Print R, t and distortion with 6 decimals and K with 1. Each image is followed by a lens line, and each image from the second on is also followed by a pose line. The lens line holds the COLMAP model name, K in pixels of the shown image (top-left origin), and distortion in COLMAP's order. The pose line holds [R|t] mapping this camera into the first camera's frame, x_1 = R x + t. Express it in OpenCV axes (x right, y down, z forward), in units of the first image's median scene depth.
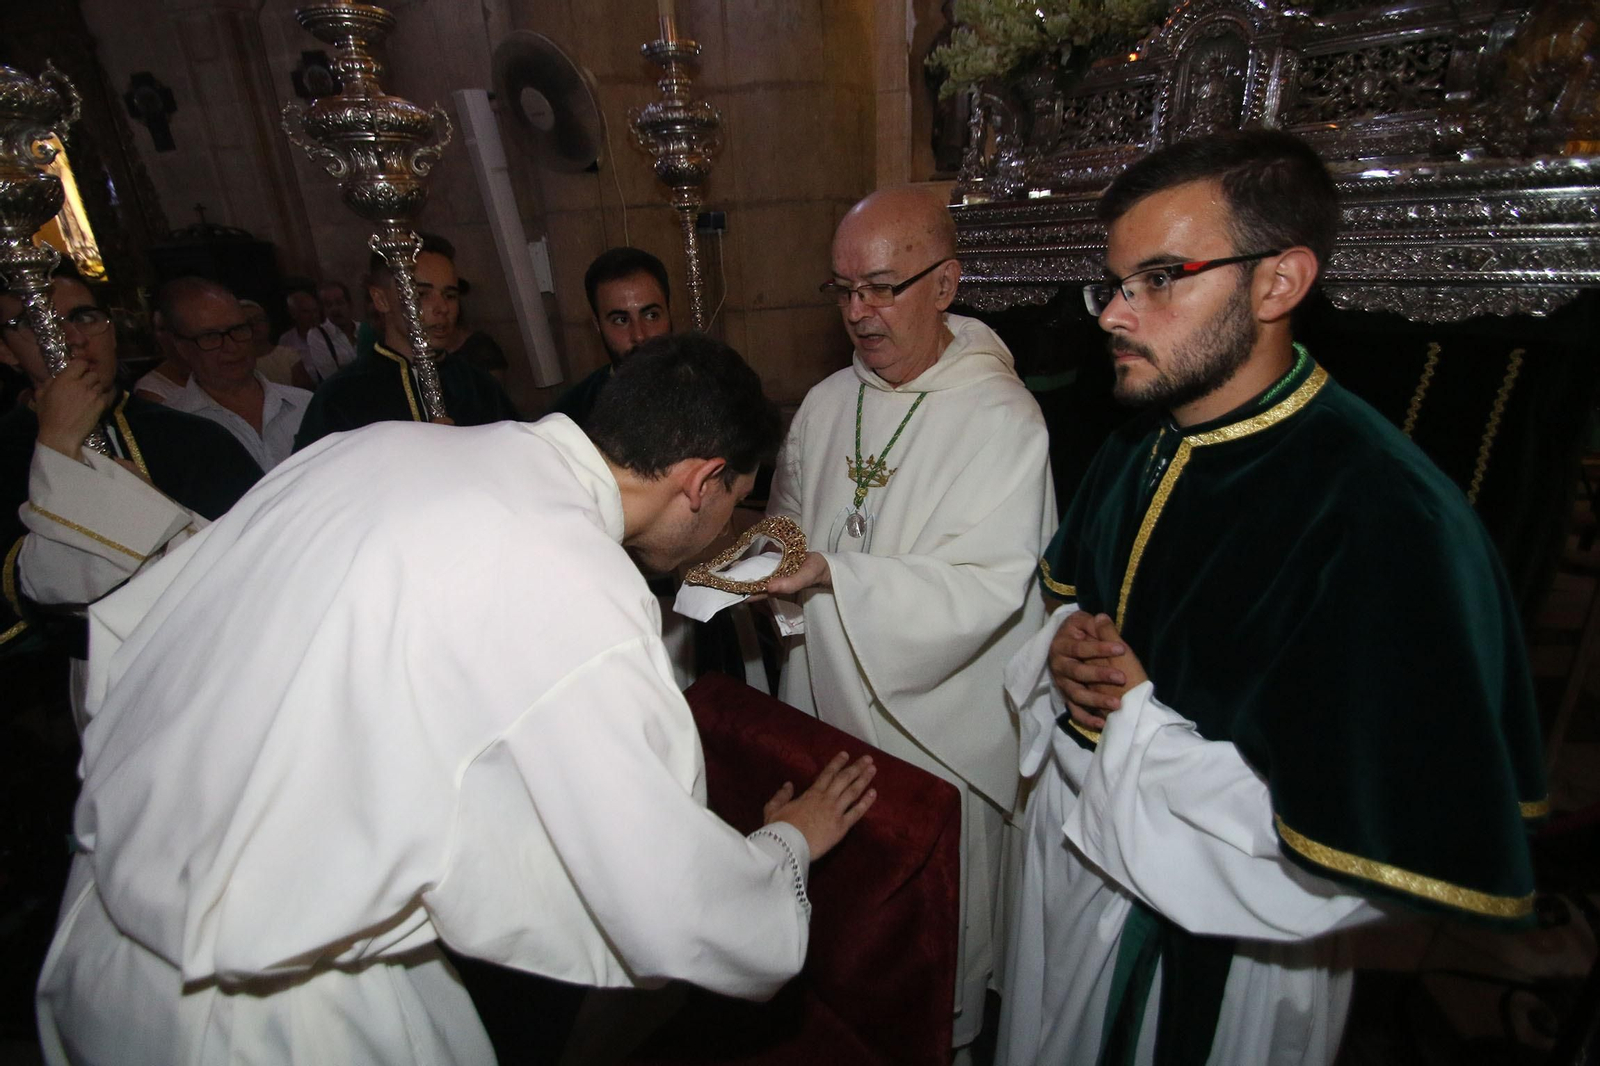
lens RADIAL K [[742.2, 0, 796.6], [0, 742.2, 539.1], [0, 0, 1]] dist [0.003776, -0.010883]
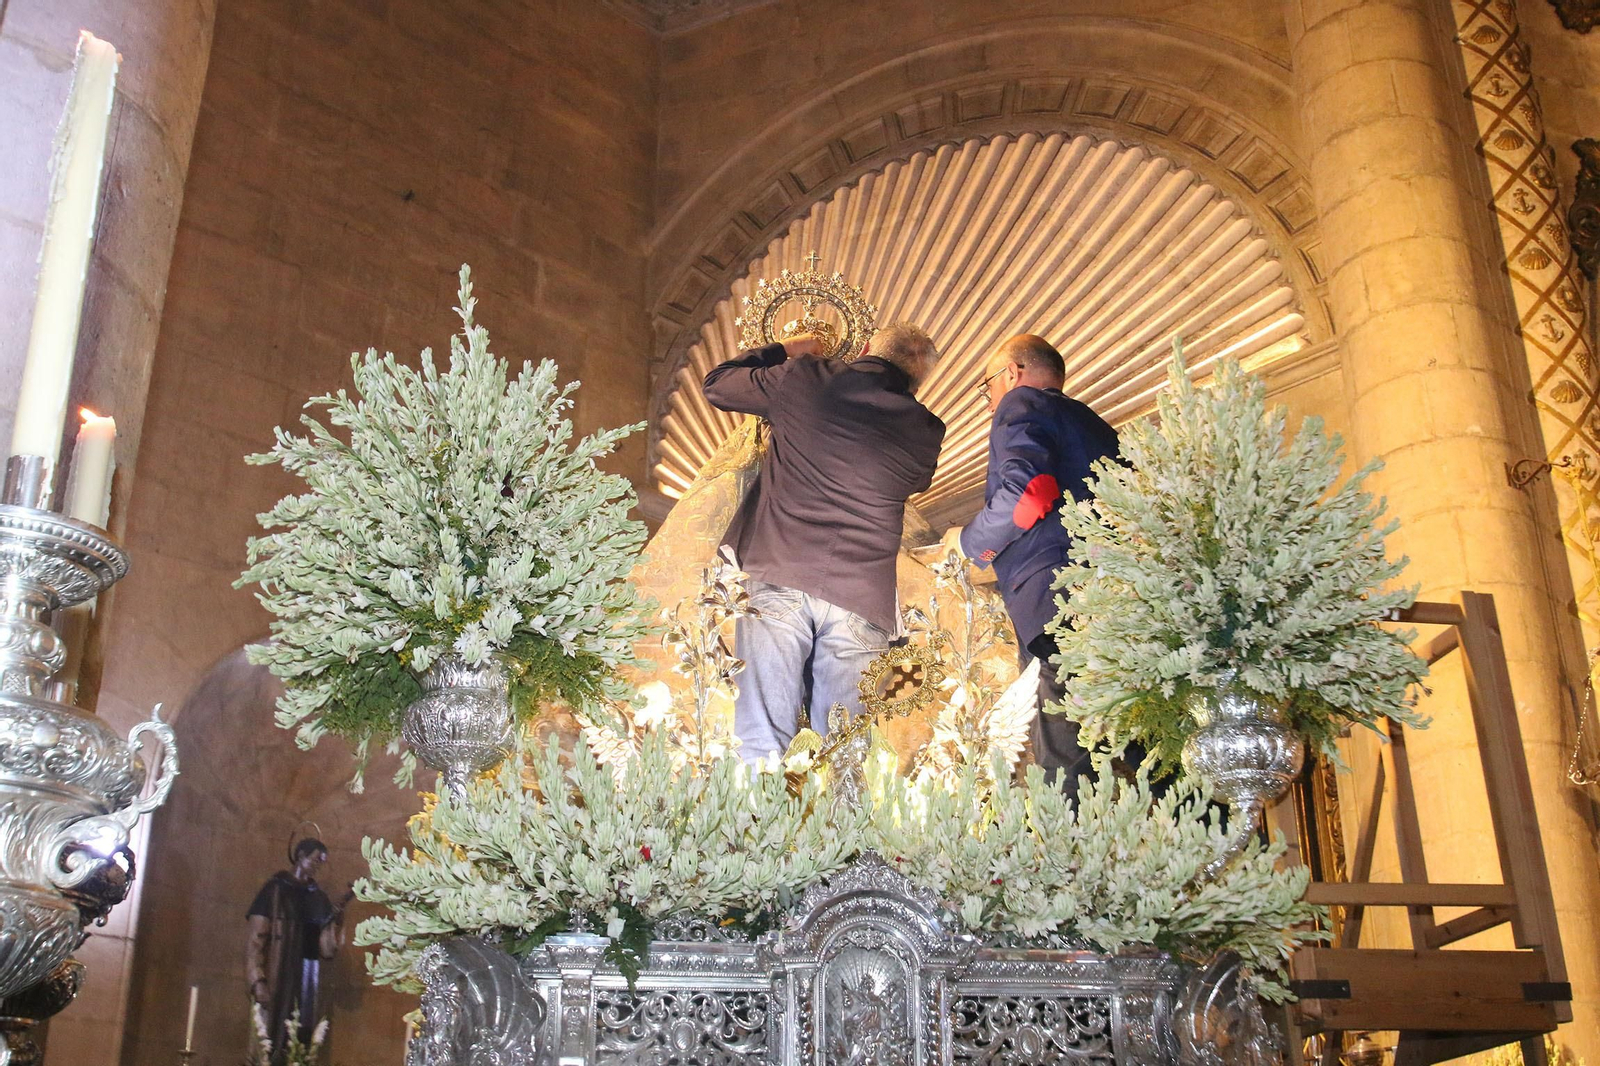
lens RADIAL K [[1675.0, 0, 793.3], [0, 1675.0, 543.0], [0, 0, 1]] dist [-0.063323, 0.000000]
pose [[0.642928, 0.355015, 0.678681, -0.588475], [0.246899, 0.742728, -0.622411, -0.002543], [-0.725041, 0.567731, 0.389868, 0.193713]]
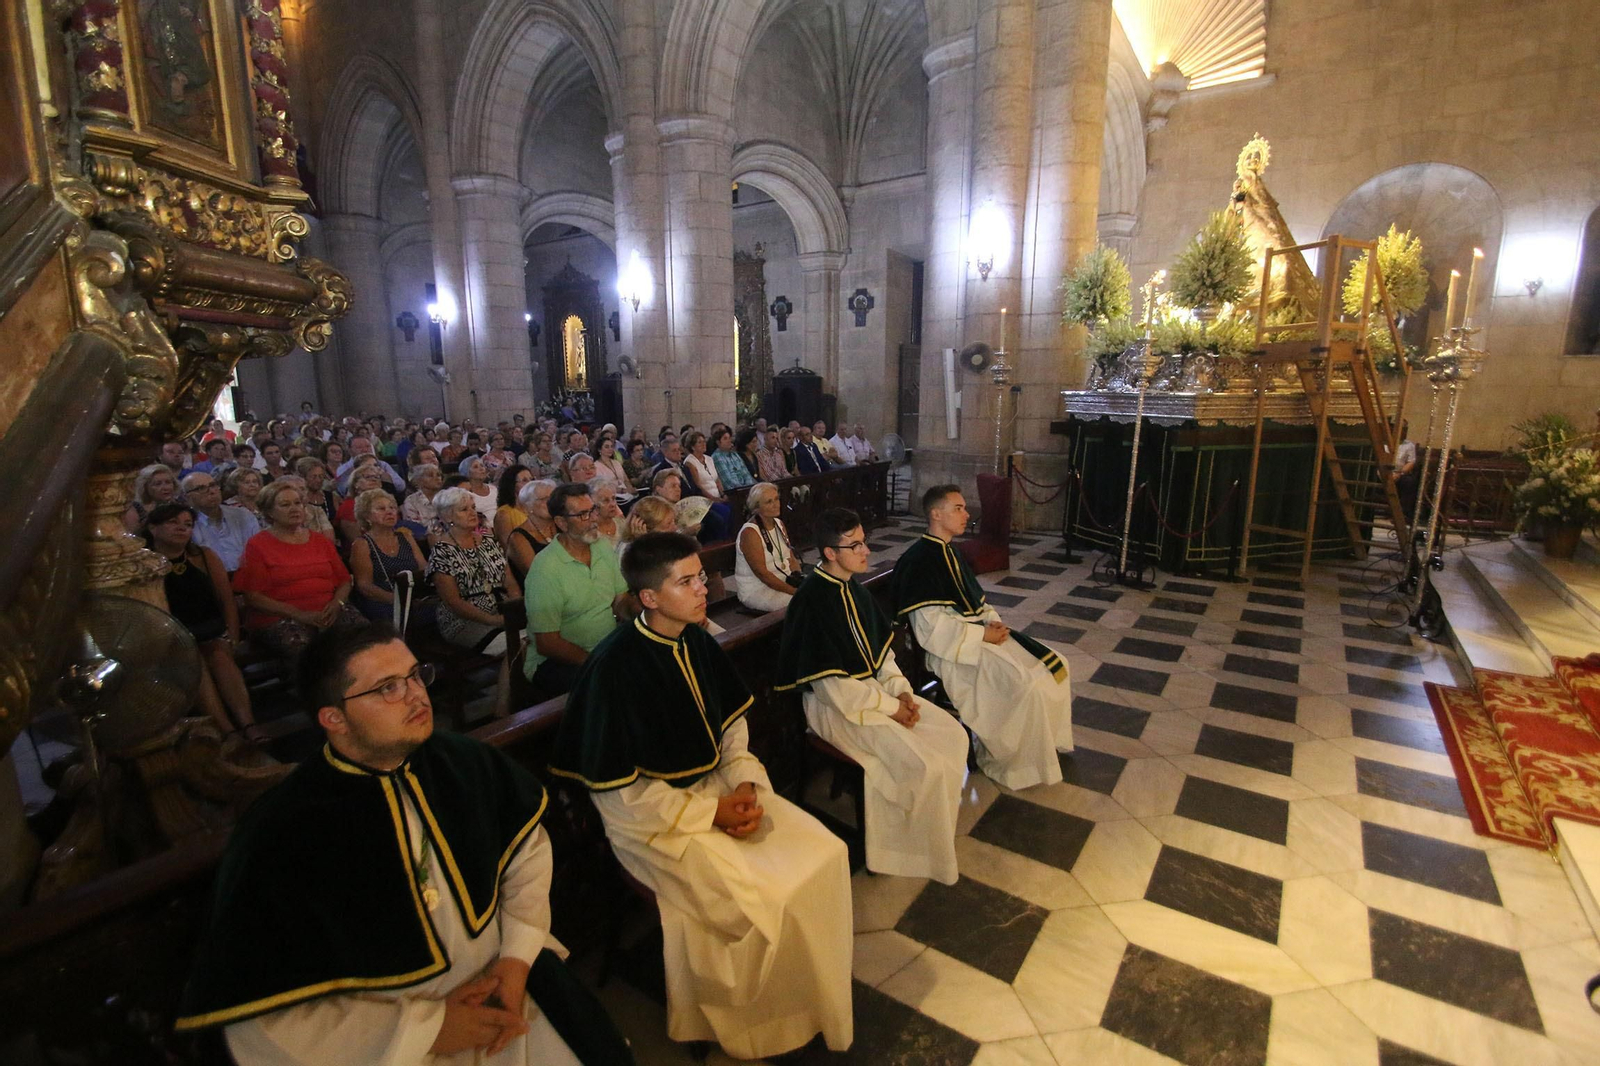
lens RADIAL K [[742.2, 0, 793.0], [0, 742.2, 546.4], [0, 0, 1]] dist [0.003776, -0.010883]
pose [[0.877850, 0.151138, -0.454463, 0.809481], [-0.217215, 0.971338, -0.096543, 0.997957], [0.426846, 0.183466, 0.885518, -2.843899]]
